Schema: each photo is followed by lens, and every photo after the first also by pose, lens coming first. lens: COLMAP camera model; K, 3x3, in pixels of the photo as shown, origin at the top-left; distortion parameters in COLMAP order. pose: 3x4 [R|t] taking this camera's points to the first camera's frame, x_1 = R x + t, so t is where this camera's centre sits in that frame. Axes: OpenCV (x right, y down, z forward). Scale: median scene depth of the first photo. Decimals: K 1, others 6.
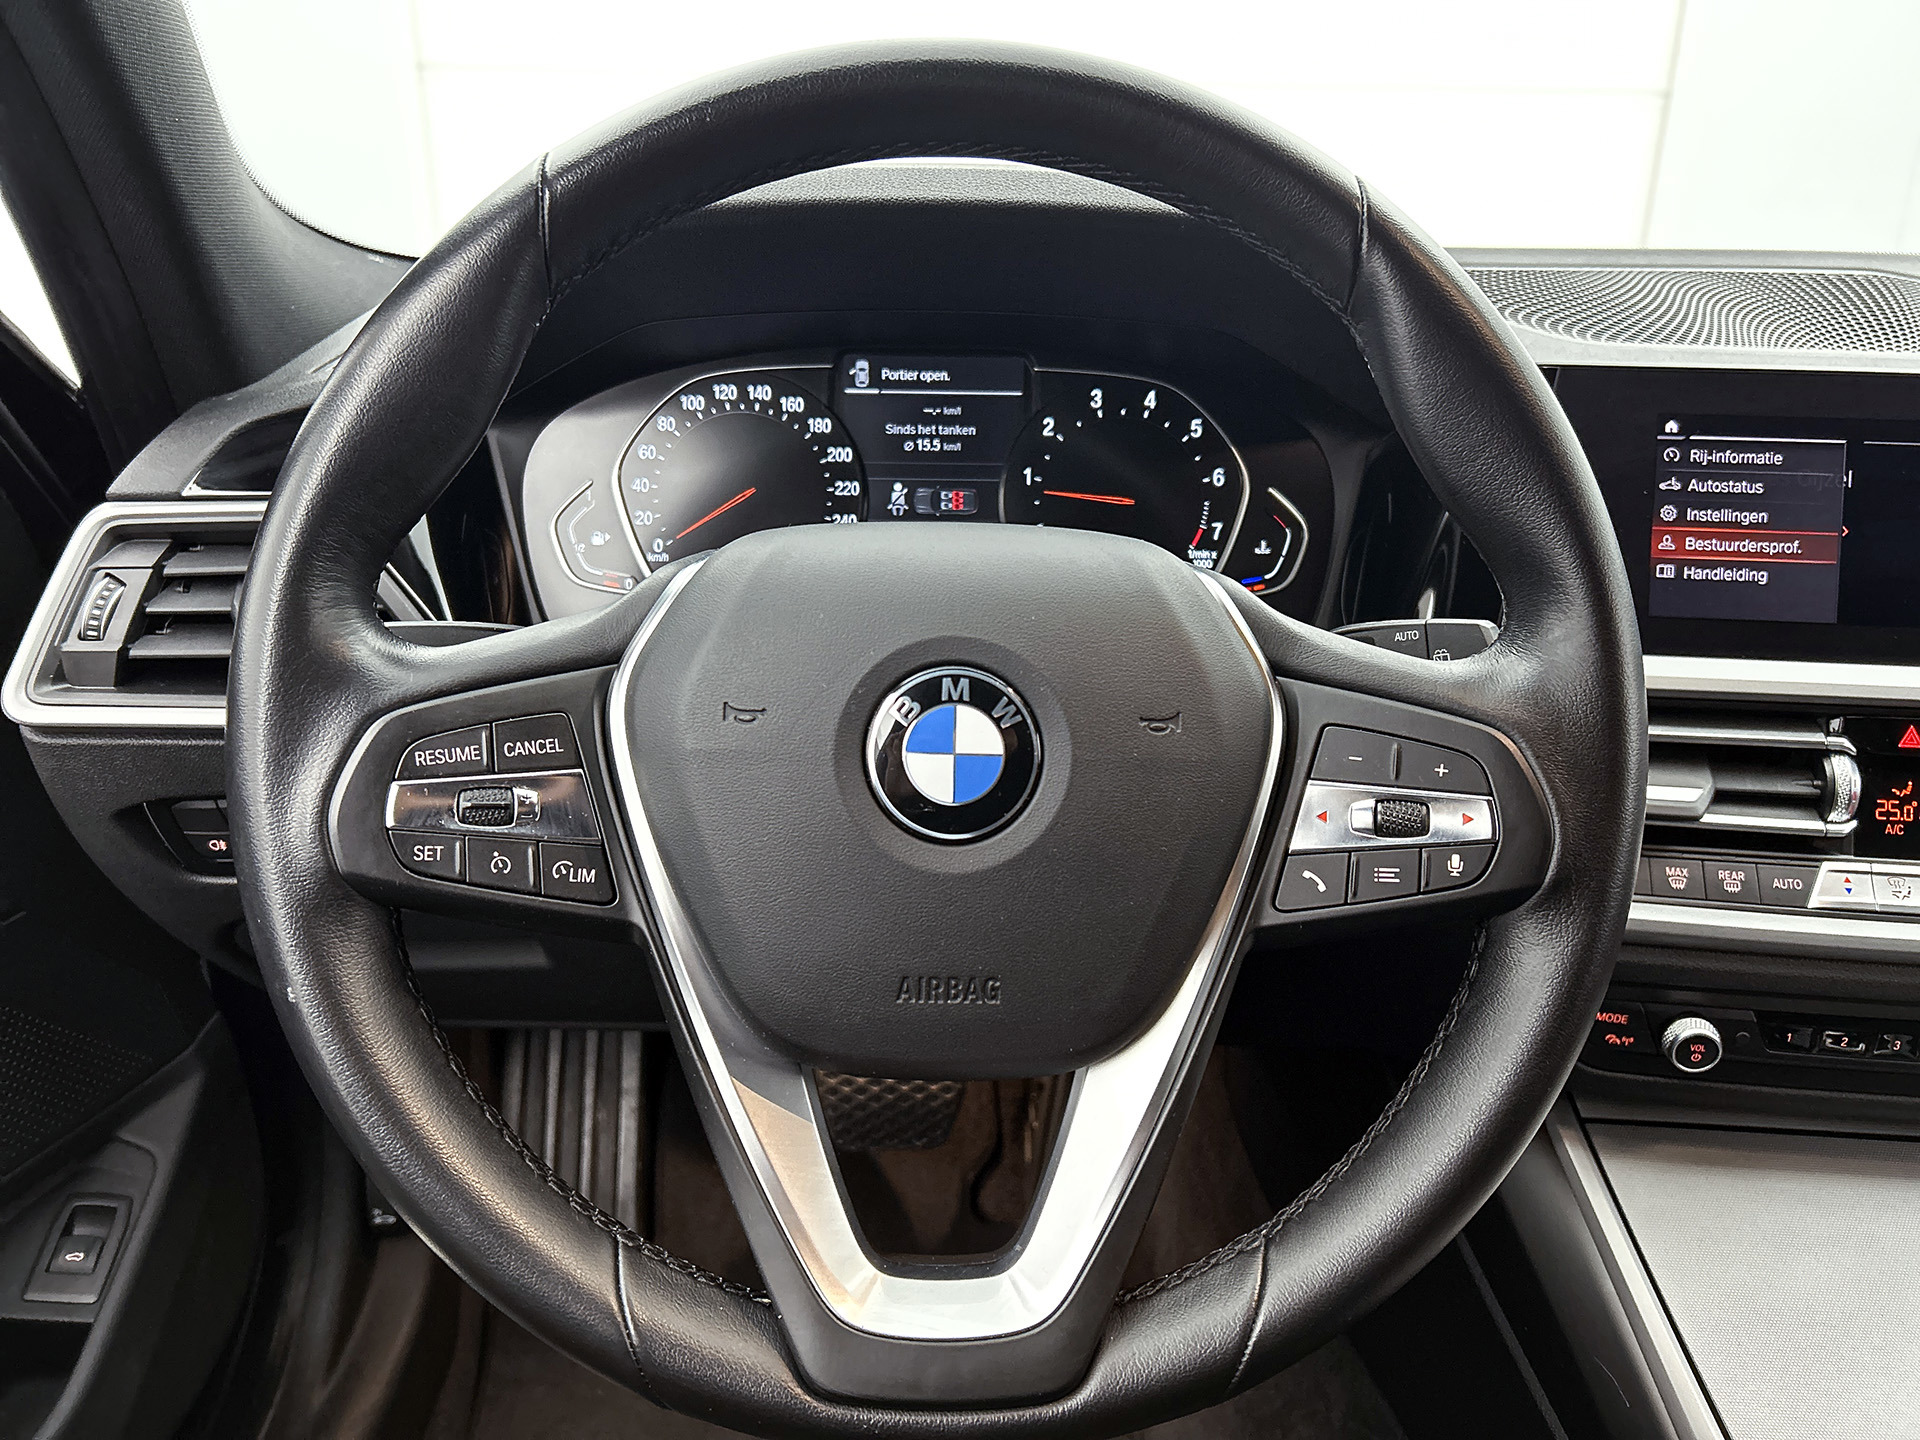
lens RADIAL K [[1491.6, 0, 976.3], [0, 1491.6, 724.9], [0, 0, 1]] dist [0.058941, -0.042936]
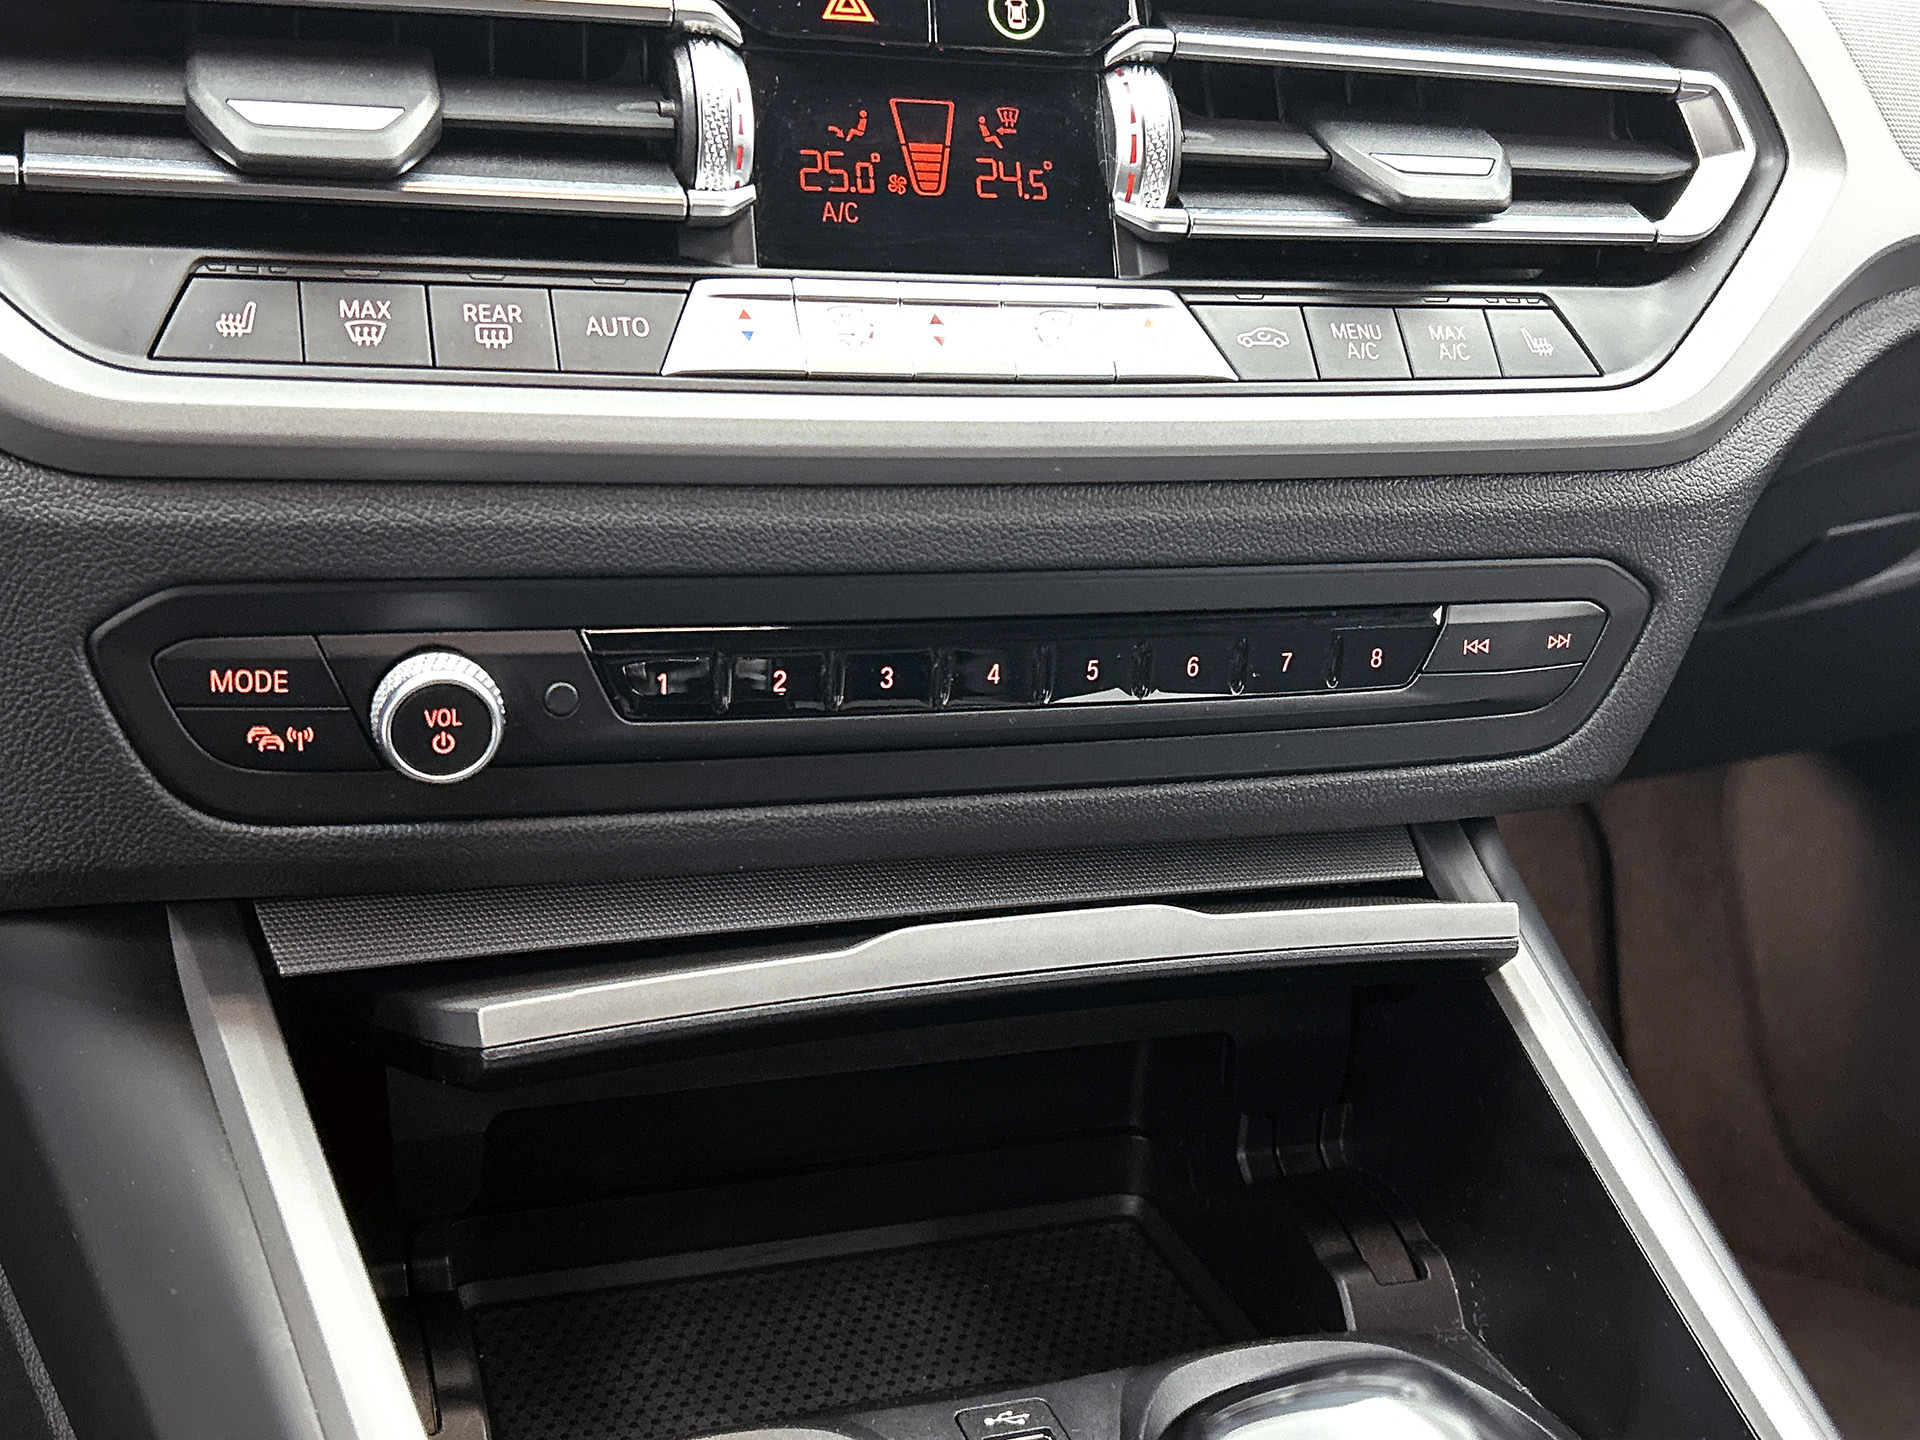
lens RADIAL K [[2132.5, 0, 954.4], [0, 2132.5, 707.4], [0, 0, 1]] dist [0.057951, 0.000000]
pose [[0.913868, -0.086549, 0.396680, 0.361902], [0.098192, 0.995126, -0.009094, 0.222457], [-0.393960, 0.047262, 0.917912, 0.394370]]
